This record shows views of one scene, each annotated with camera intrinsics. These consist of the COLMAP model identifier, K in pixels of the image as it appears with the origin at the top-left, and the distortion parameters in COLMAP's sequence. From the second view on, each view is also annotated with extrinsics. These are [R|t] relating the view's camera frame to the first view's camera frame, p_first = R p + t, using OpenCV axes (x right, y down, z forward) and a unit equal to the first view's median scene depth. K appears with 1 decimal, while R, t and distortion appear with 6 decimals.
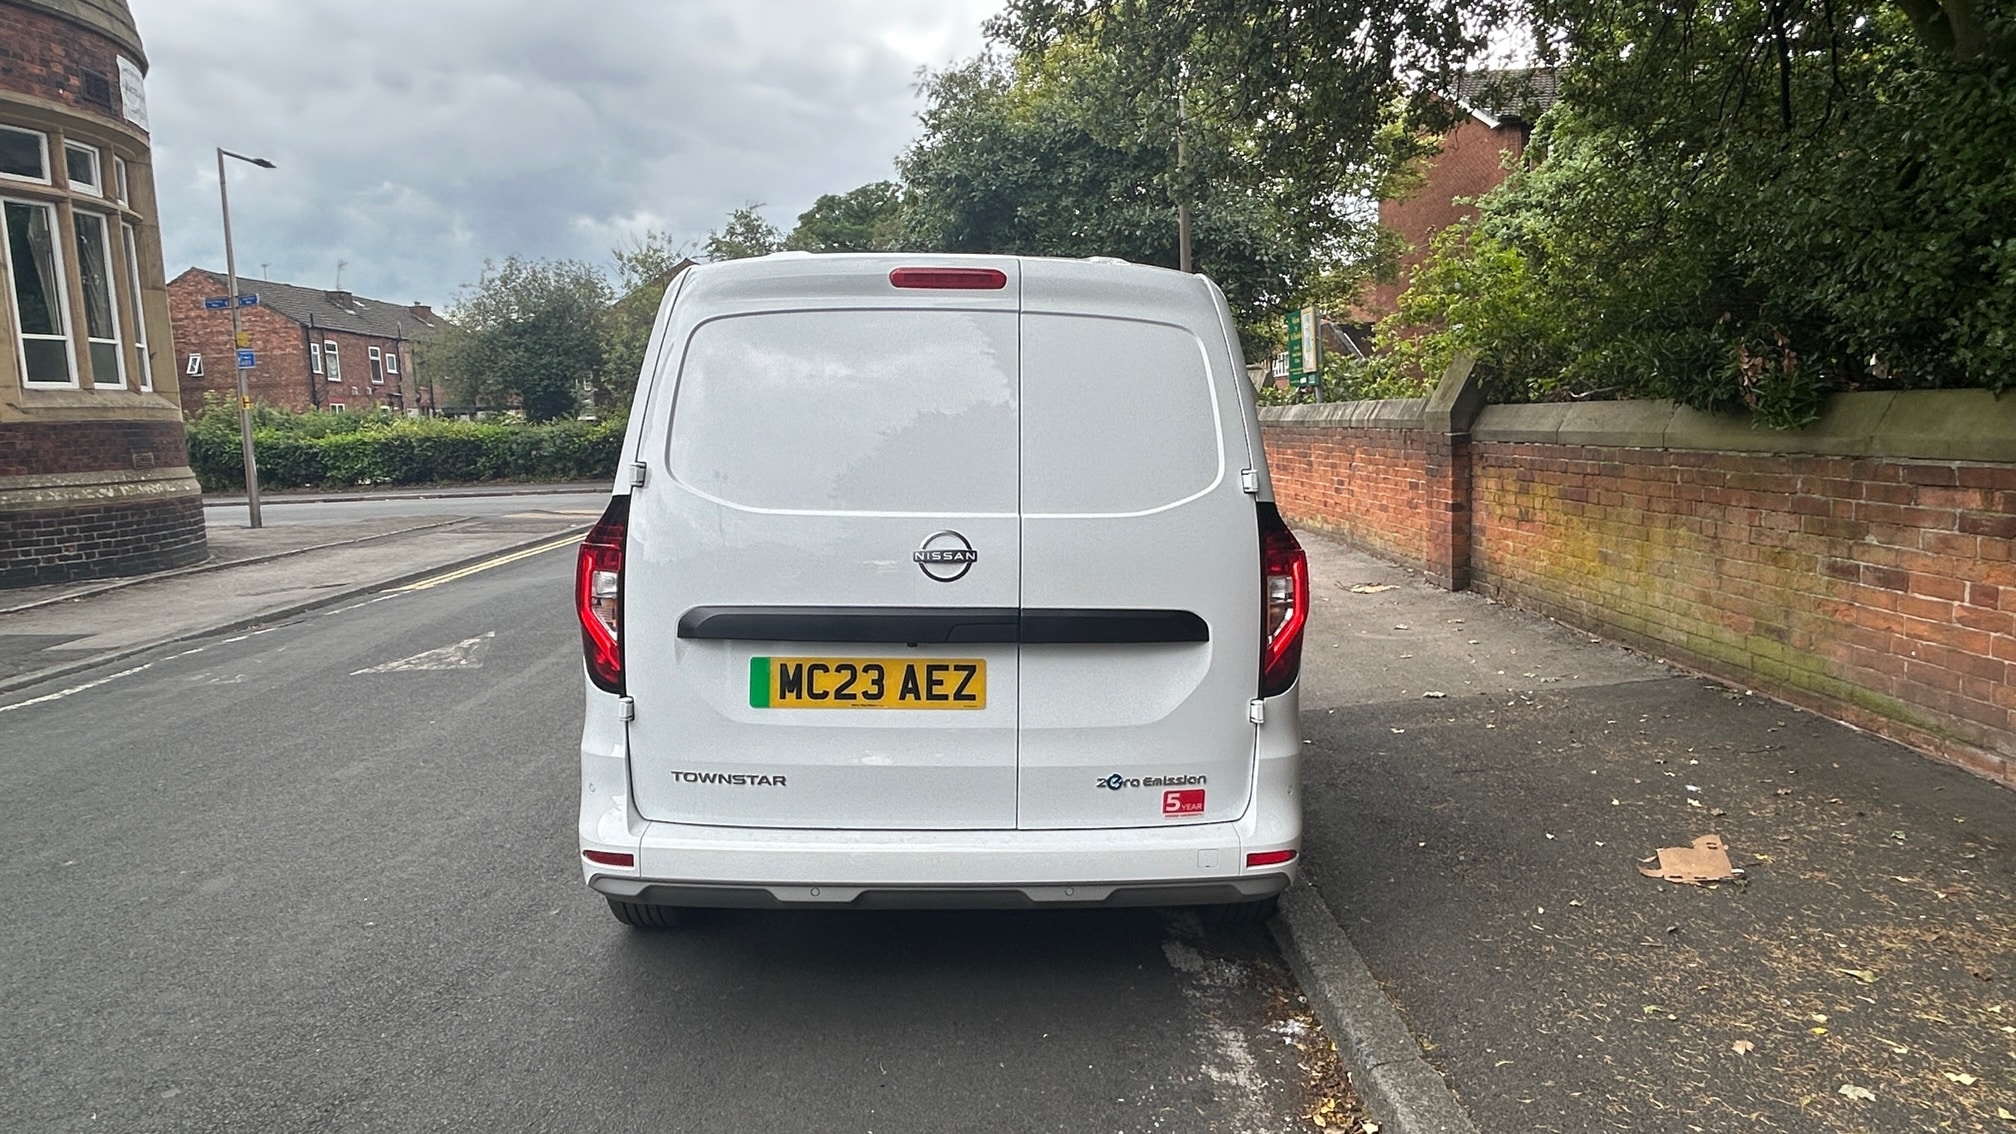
lens RADIAL K [[1242.4, 0, 1012.6], [0, 1242.4, 573.5], [0, 0, 1]] dist [-0.011499, 0.002816]
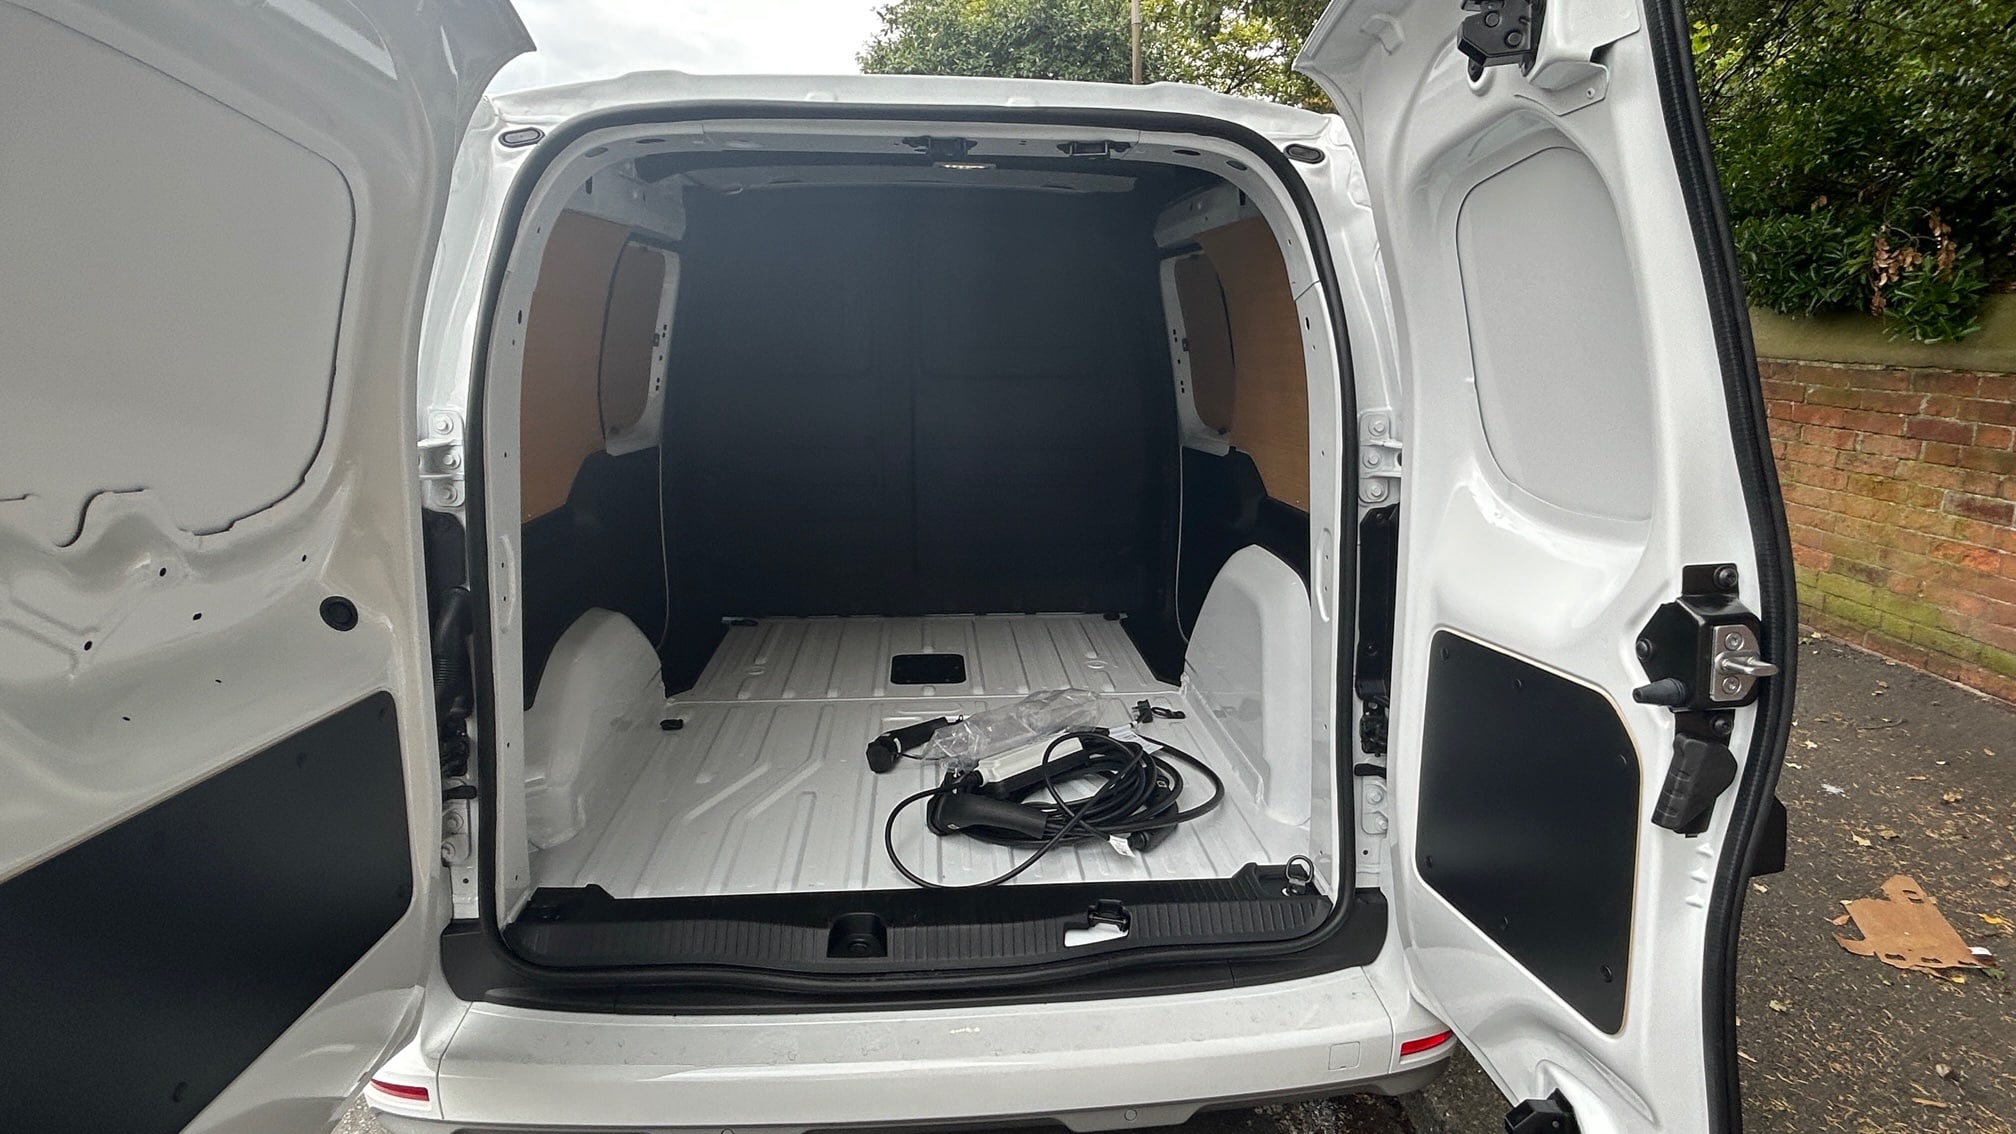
lens RADIAL K [[1058.0, 0, 1015.8], [0, 1058.0, 573.0], [0, 0, 1]] dist [-0.001921, 0.004040]
pose [[0.998926, -0.012999, 0.044471, -0.021427], [0.007350, 0.992143, 0.124891, -0.055080], [-0.045745, -0.124430, 0.991173, 0.307383]]
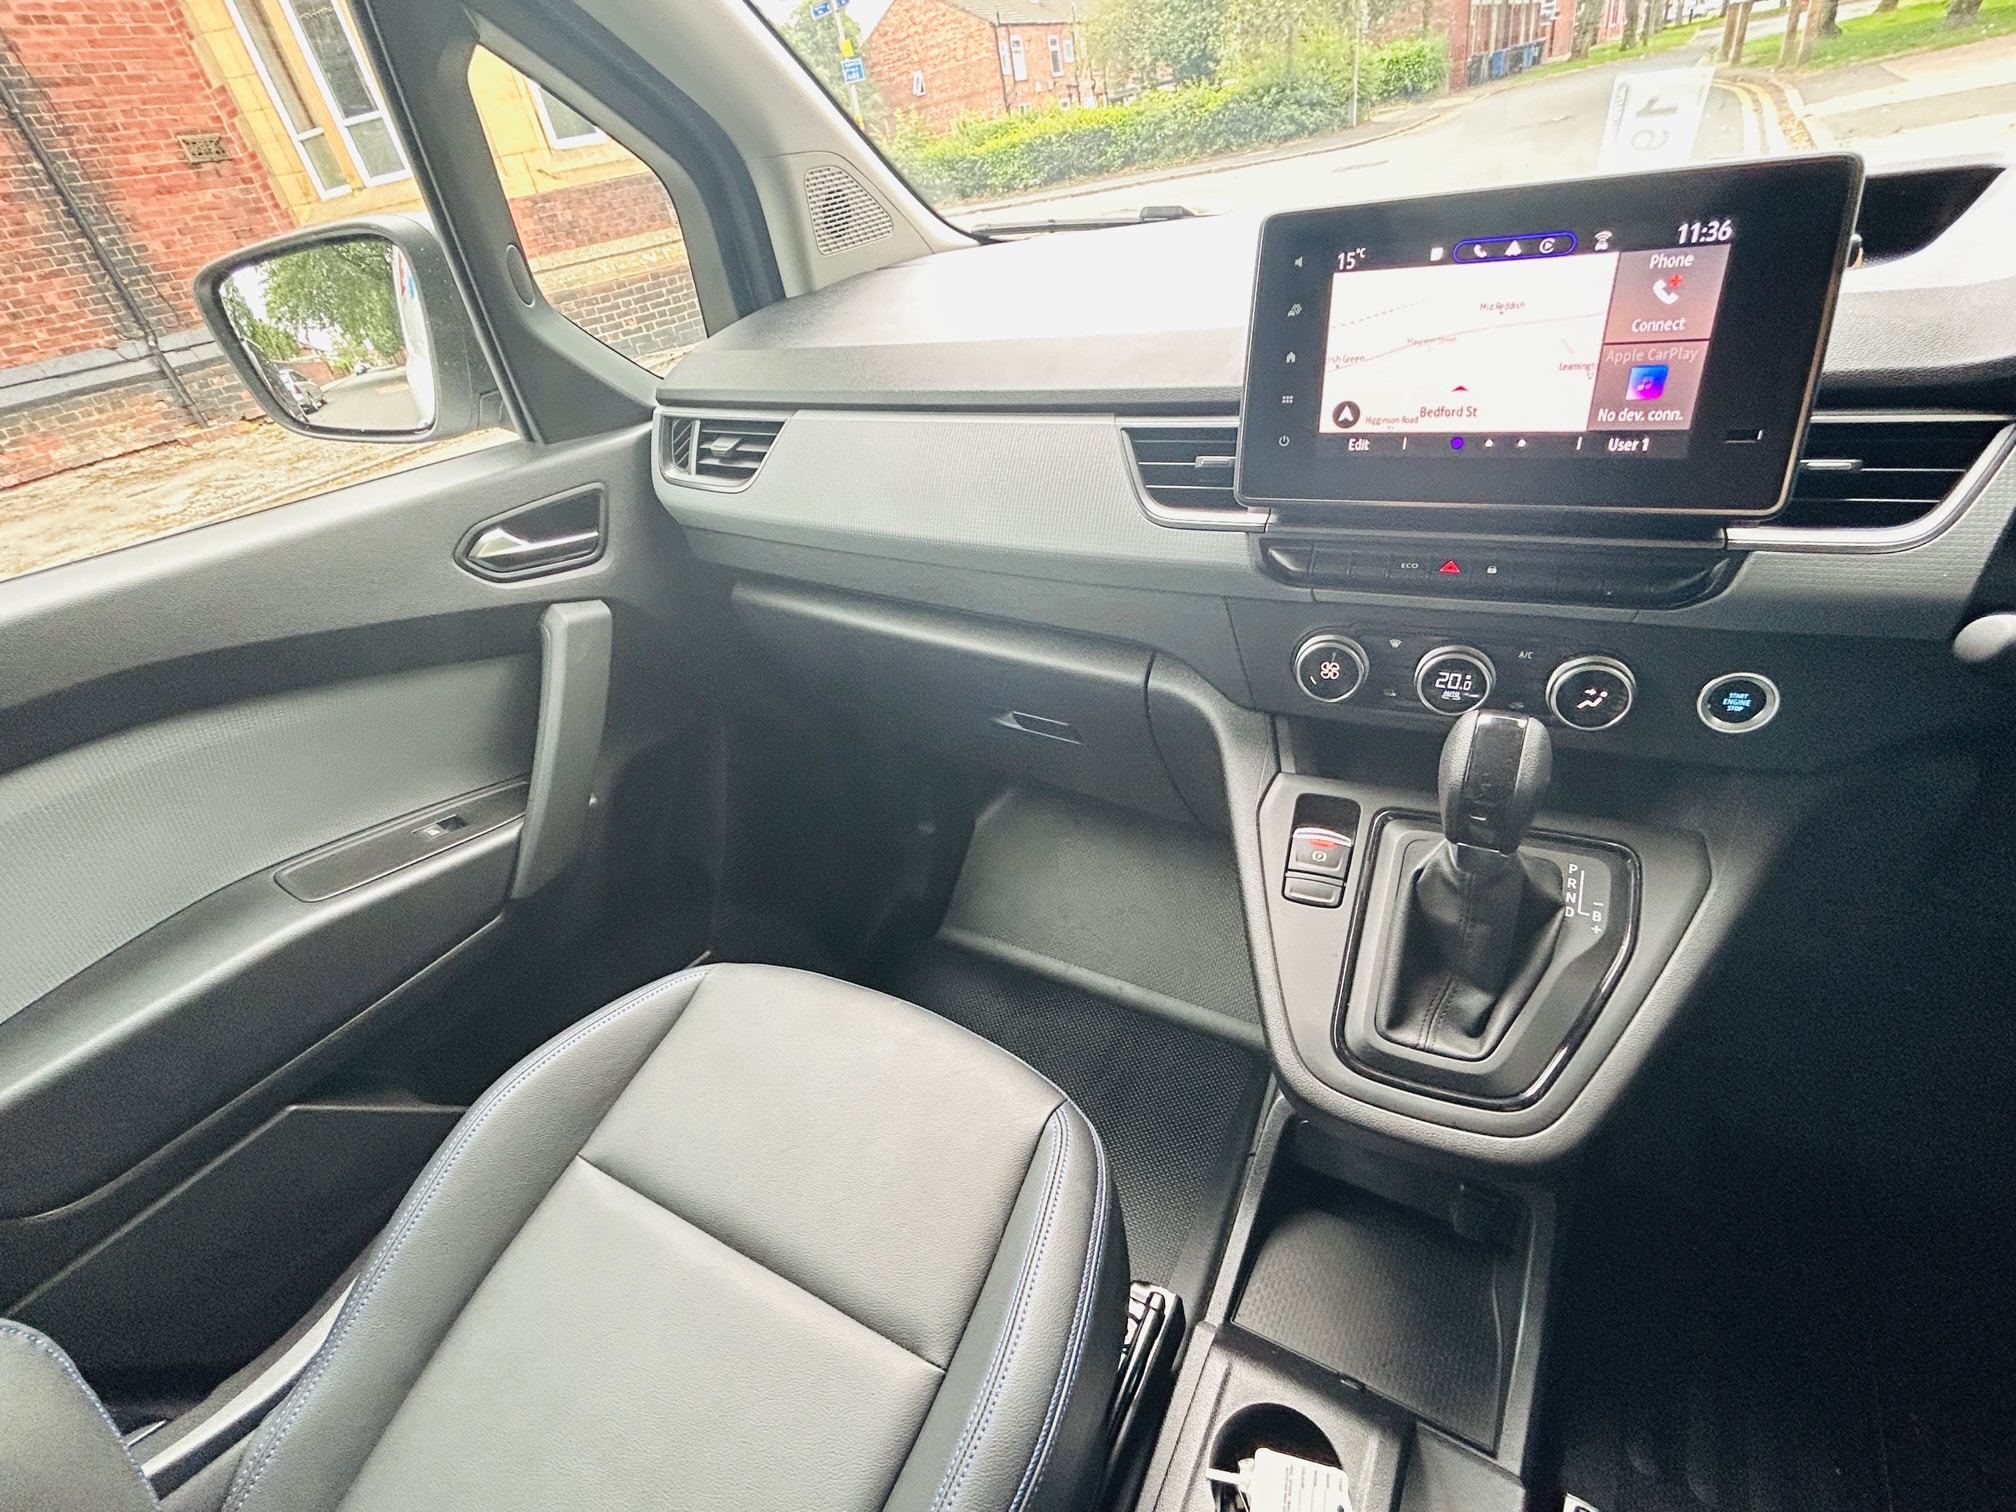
lens RADIAL K [[942.8, 0, 1004.0], [0, 942.8, 752.8], [0, 0, 1]] dist [0.001651, 0.000912]
pose [[0.839321, 0.190513, -0.509162, -0.036995], [0.078477, 0.884315, 0.460249, -0.103766], [0.537943, -0.426254, 0.727272, 1.089872]]
